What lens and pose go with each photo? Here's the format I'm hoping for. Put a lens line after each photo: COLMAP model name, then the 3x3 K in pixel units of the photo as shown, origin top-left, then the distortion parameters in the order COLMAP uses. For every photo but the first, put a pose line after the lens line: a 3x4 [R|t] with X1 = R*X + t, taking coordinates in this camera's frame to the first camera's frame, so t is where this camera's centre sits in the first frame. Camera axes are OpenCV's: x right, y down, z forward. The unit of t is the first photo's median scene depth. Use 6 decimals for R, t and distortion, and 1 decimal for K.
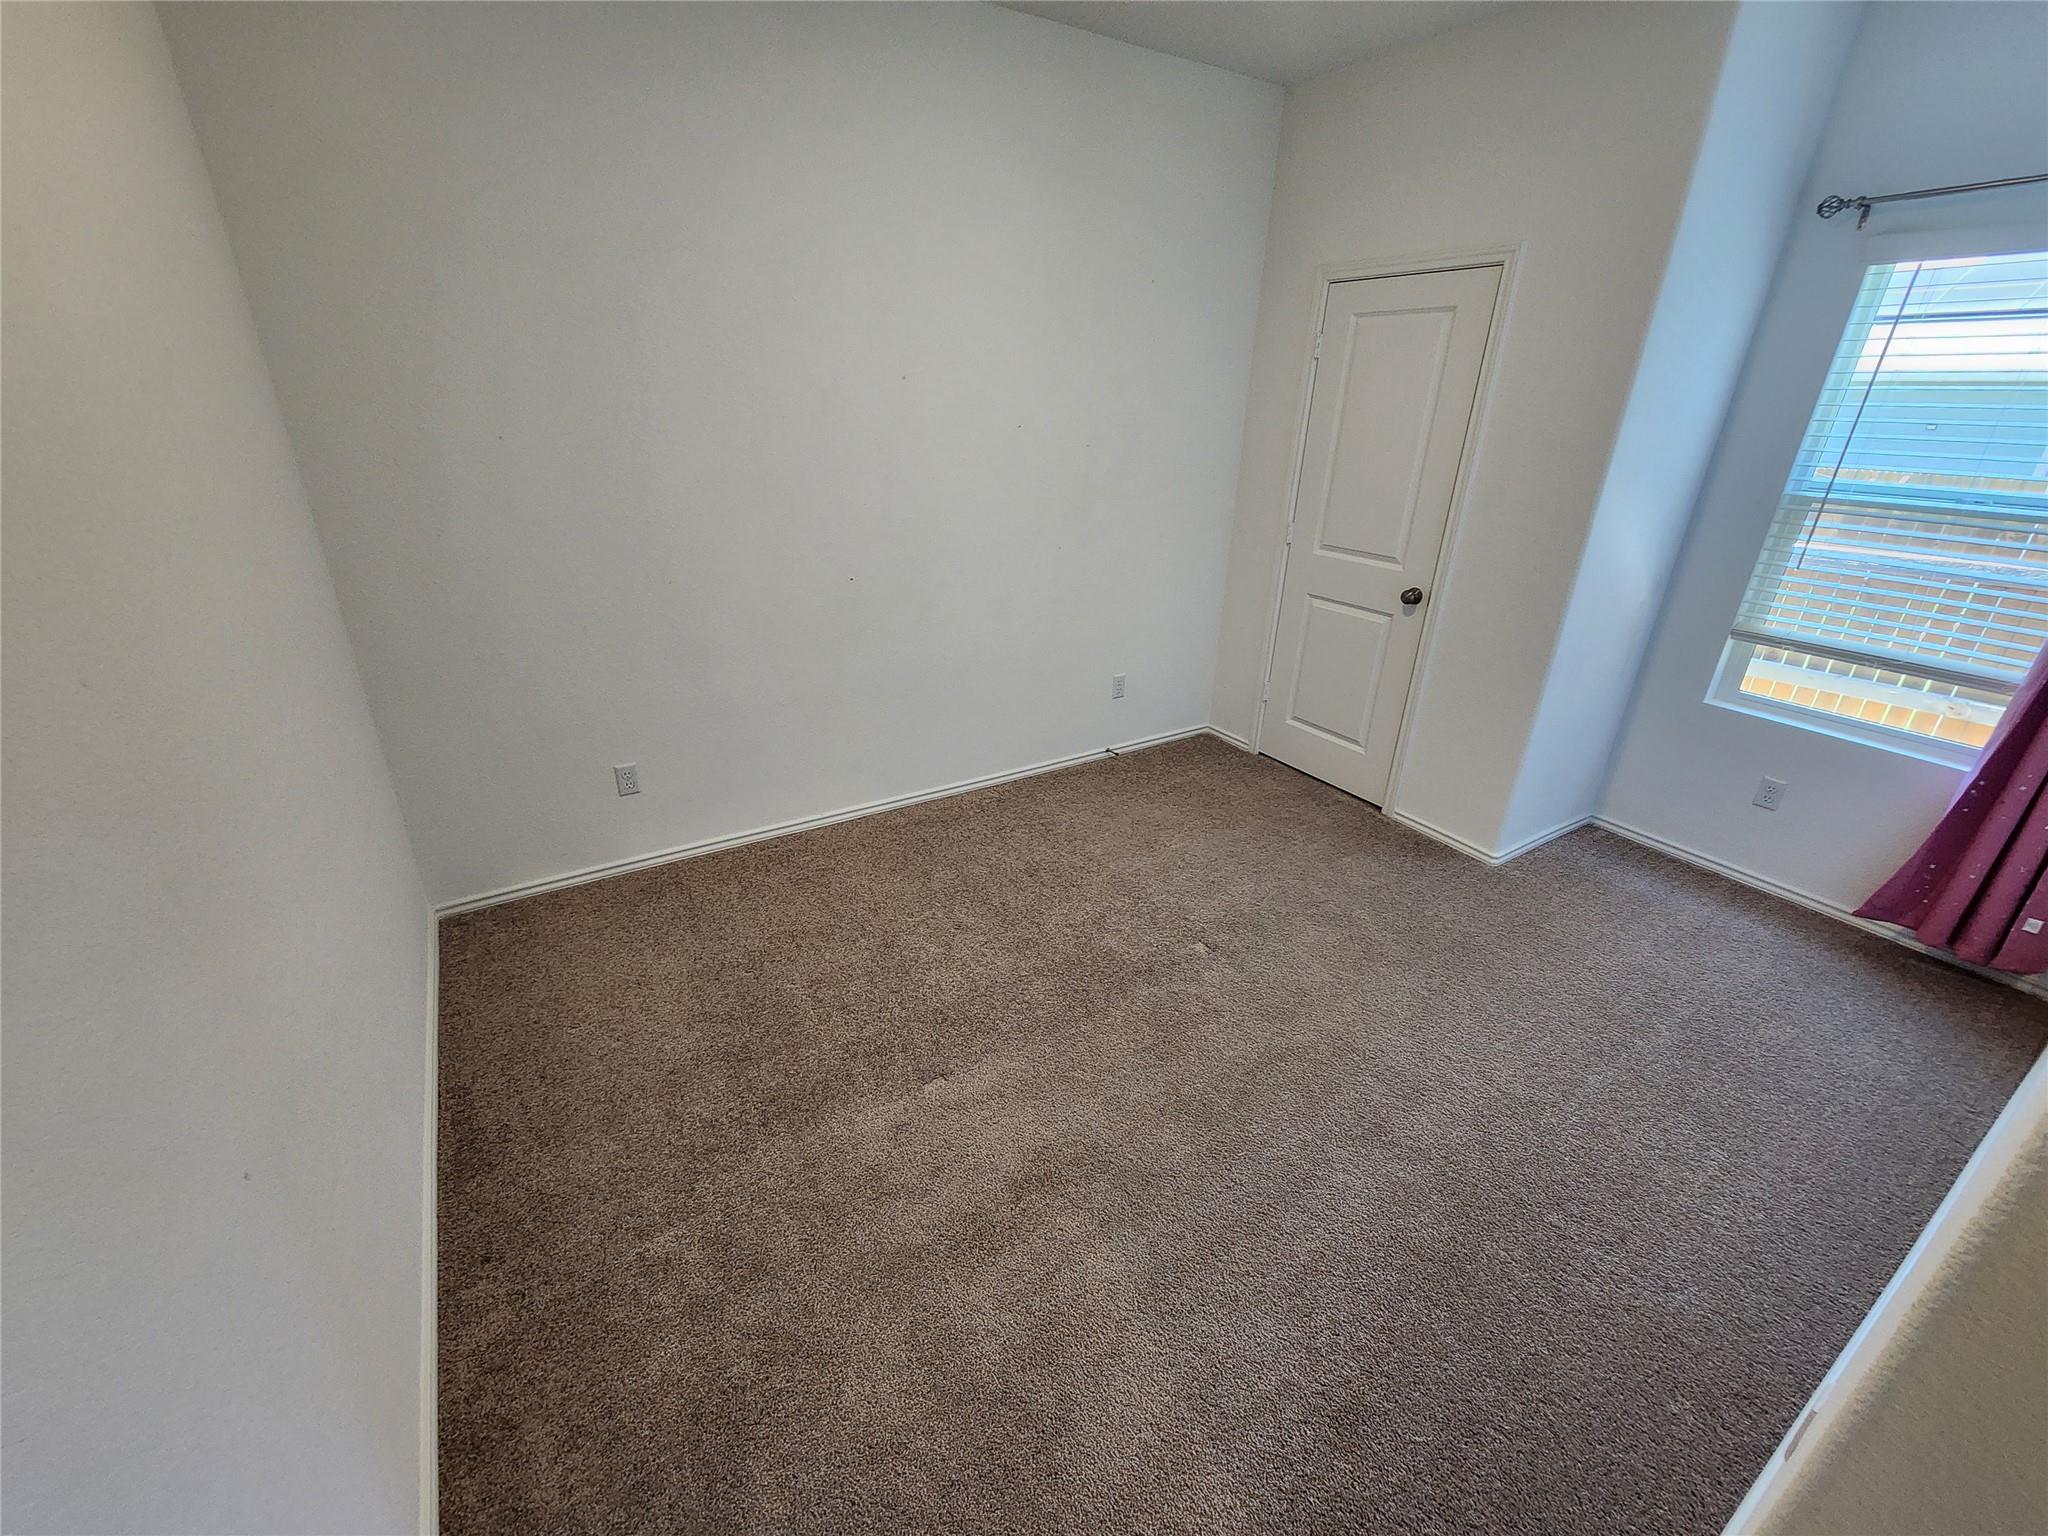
lens RADIAL K [[838.8, 0, 1026.7], [0, 838.8, 765.9], [0, 0, 1]] dist [-0.000382, -0.000168]
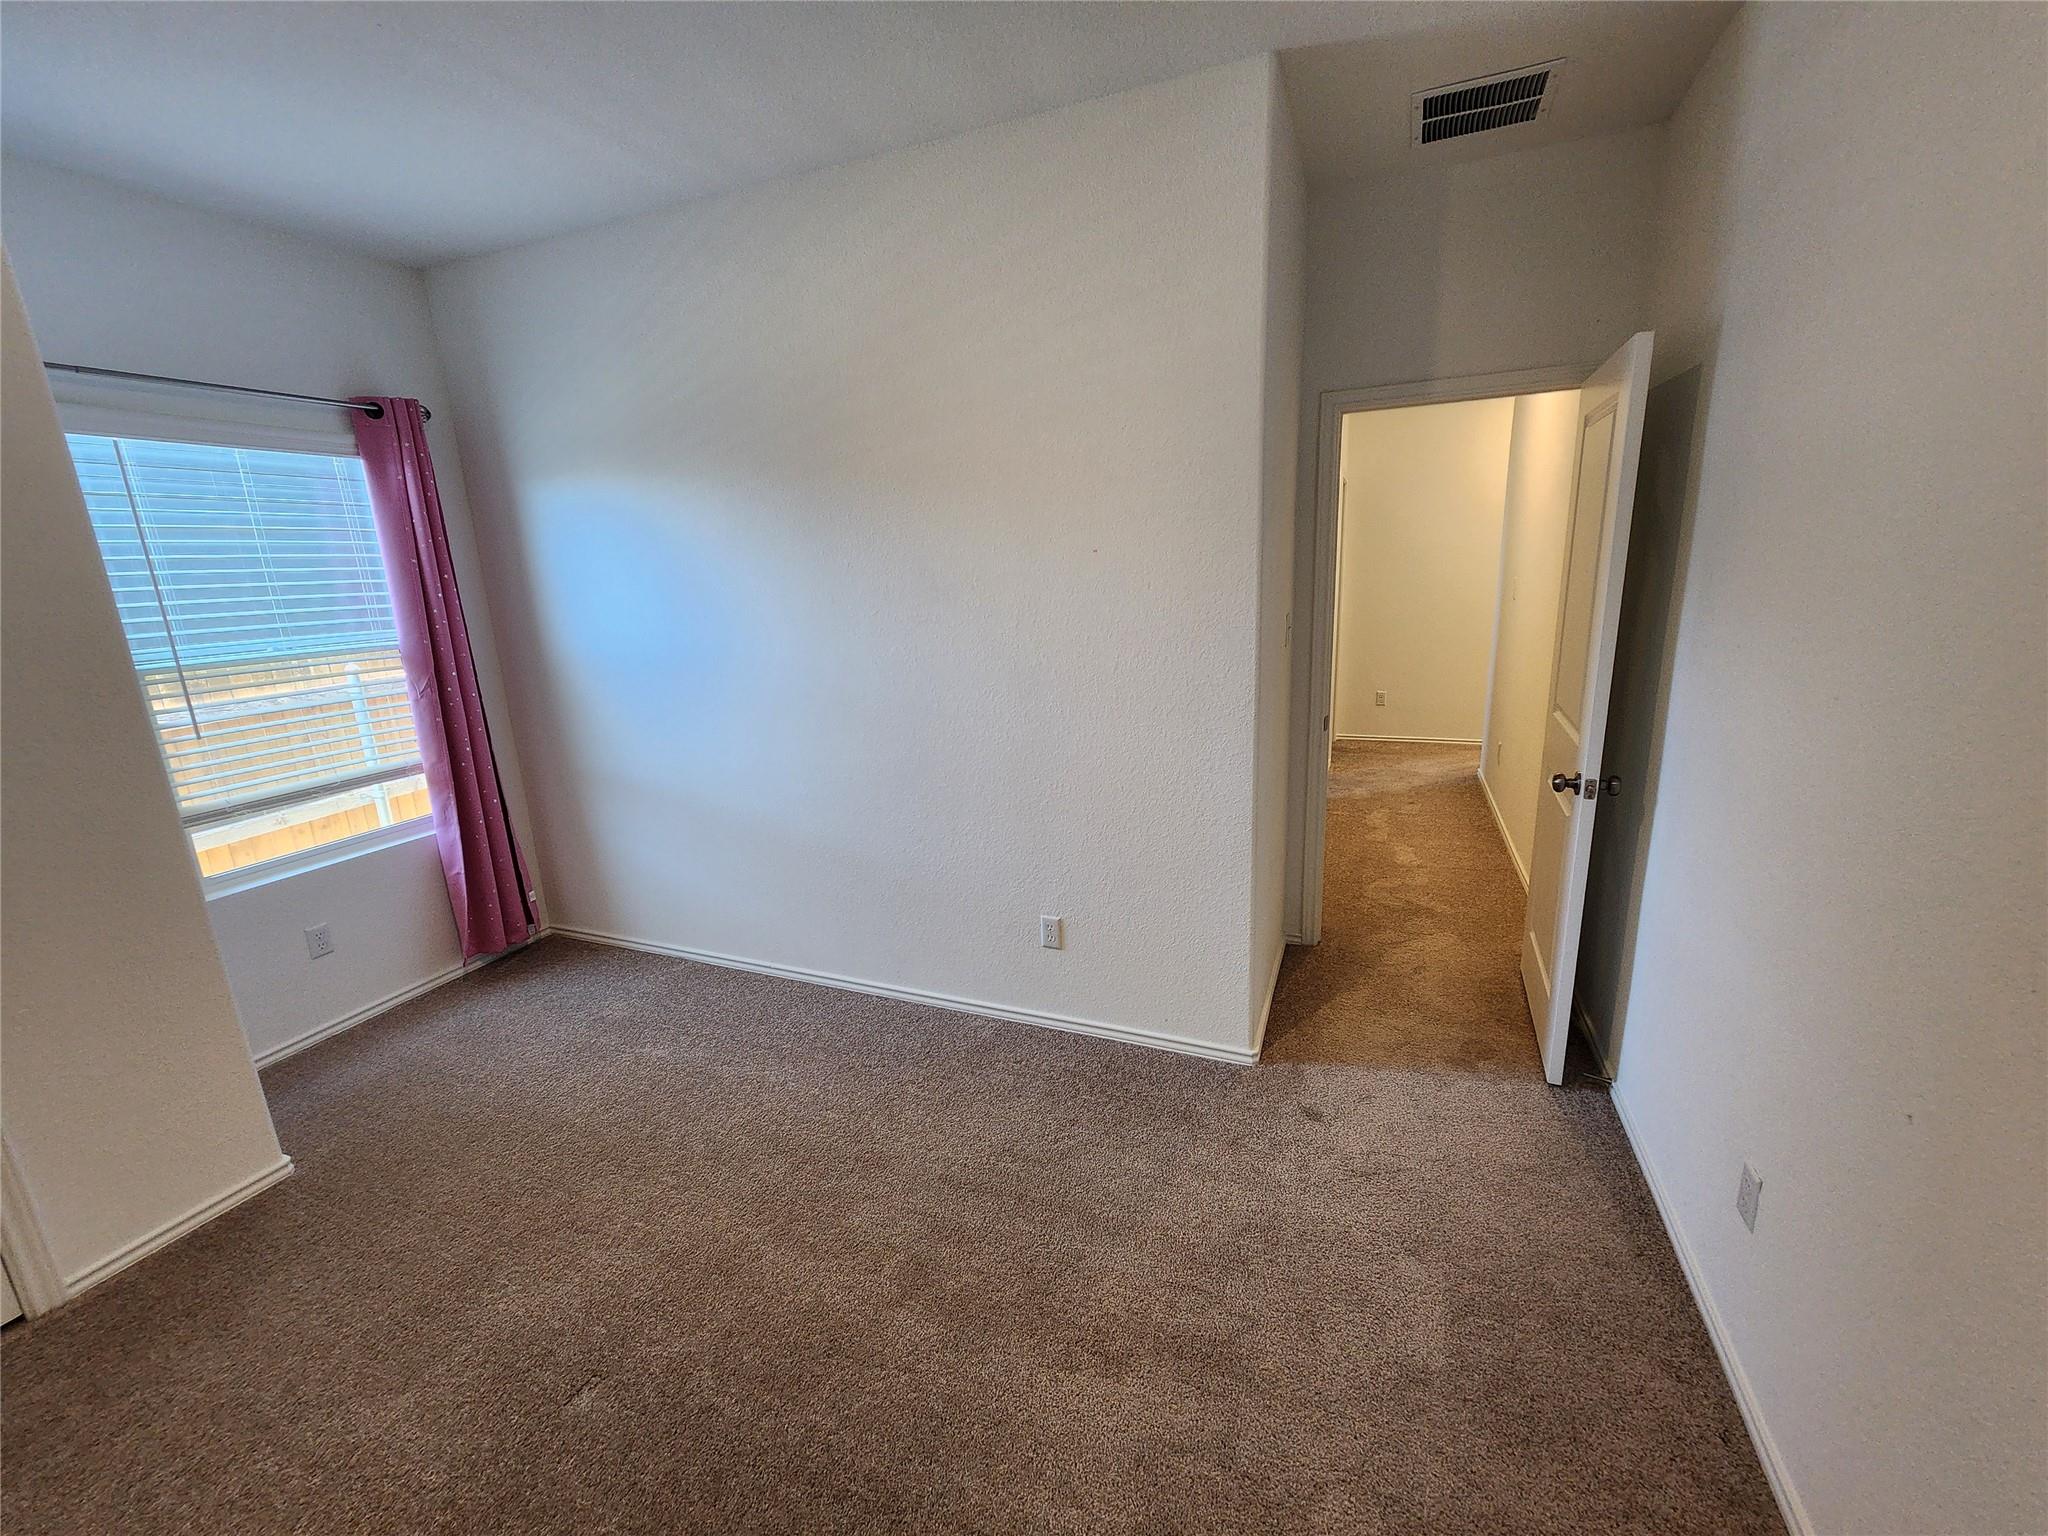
lens RADIAL K [[838.8, 0, 1026.7], [0, 838.8, 765.9], [0, 0, 1]] dist [-0.000382, -0.000168]
pose [[-0.577978, -0.205635, 0.789718, -0.312709], [0.355863, 0.807356, 0.470677, -0.291195], [-0.734372, 0.553073, -0.393456, 0.646119]]
